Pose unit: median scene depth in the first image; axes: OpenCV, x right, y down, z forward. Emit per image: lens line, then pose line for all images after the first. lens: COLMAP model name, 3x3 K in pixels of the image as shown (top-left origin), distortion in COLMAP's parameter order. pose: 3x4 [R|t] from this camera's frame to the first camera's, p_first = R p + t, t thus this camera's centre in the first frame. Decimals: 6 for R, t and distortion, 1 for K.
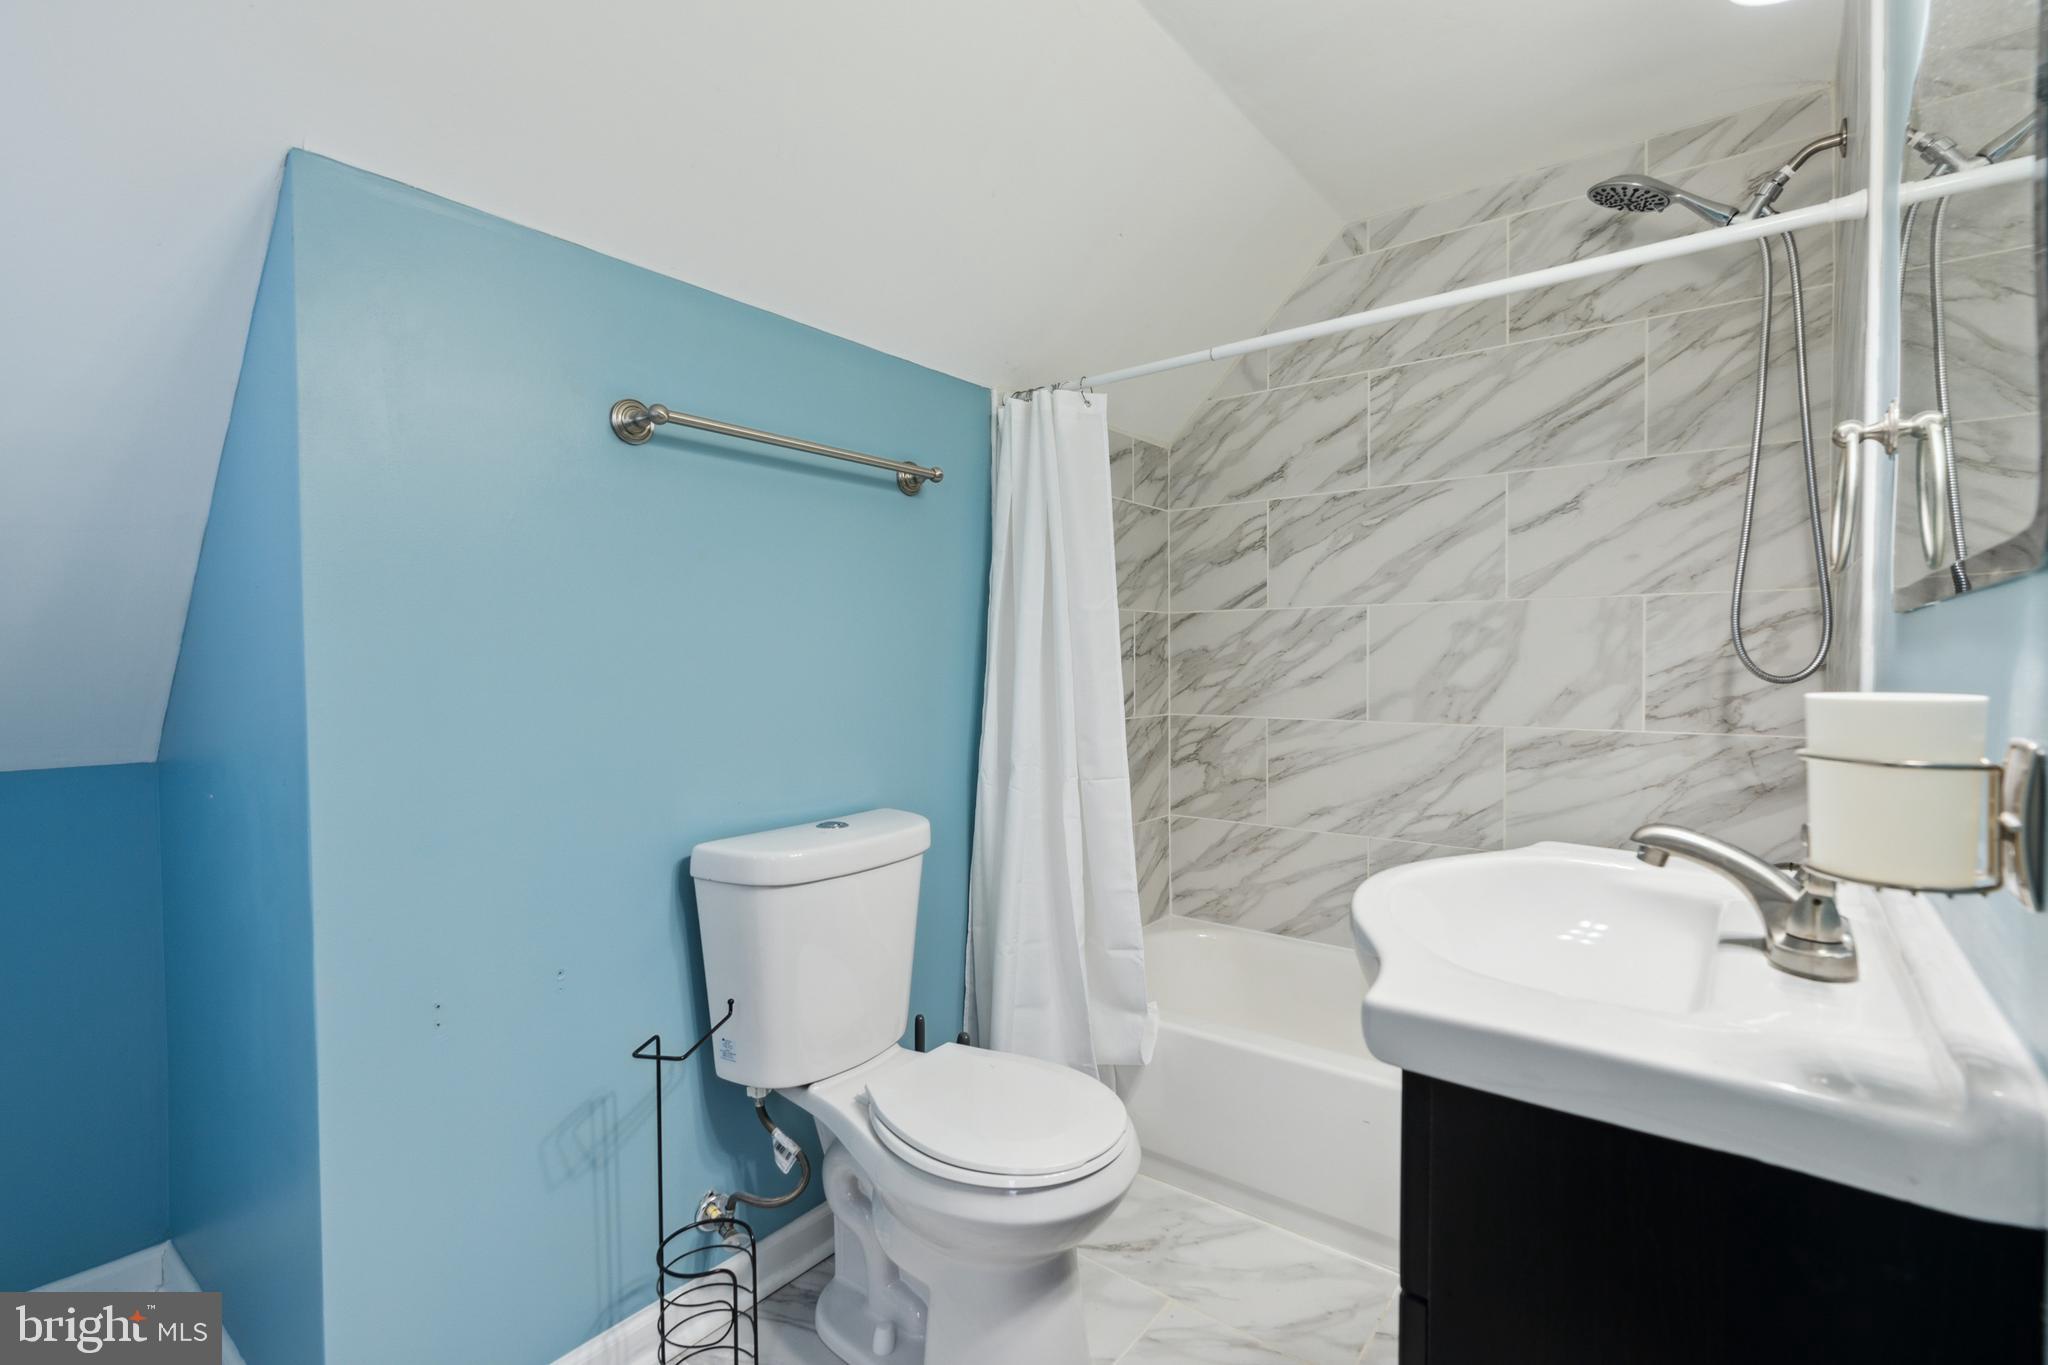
lens RADIAL K [[935.4, 0, 1027.9], [0, 935.4, 681.9], [0, 0, 1]] dist [-0.004199, 0.000842]
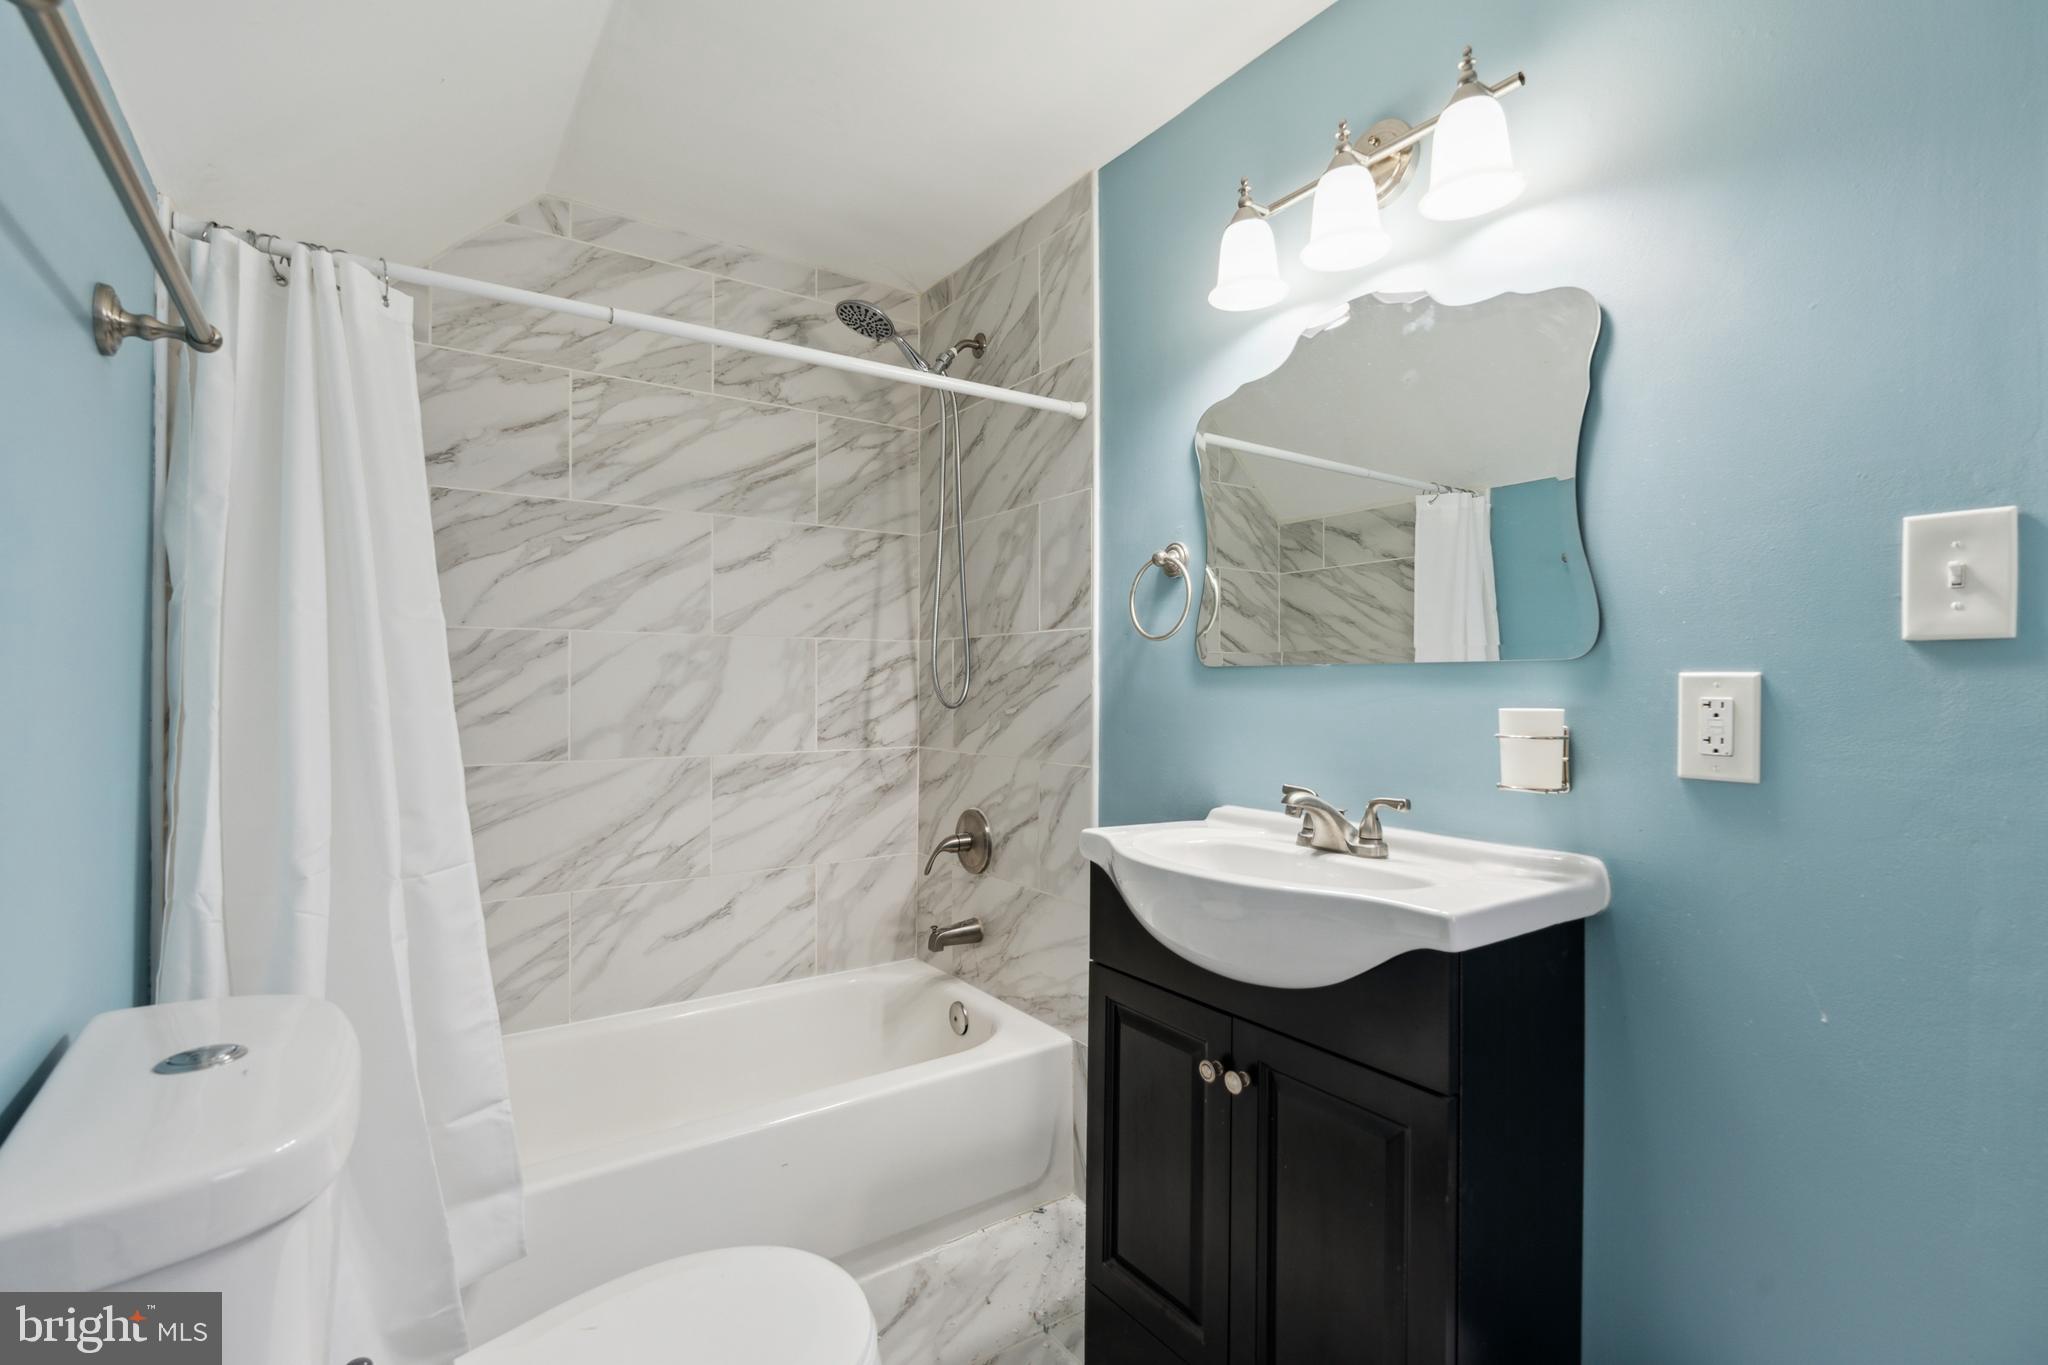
lens RADIAL K [[935.4, 0, 1030.8], [0, 935.4, 682.9], [0, 0, 1]] dist [-0.004199, 0.000842]
pose [[0.301632, 0.007884, 0.953392, -0.382807], [0.021697, 0.999650, -0.015131, -0.010197], [-0.953177, 0.025249, 0.301356, 0.344866]]
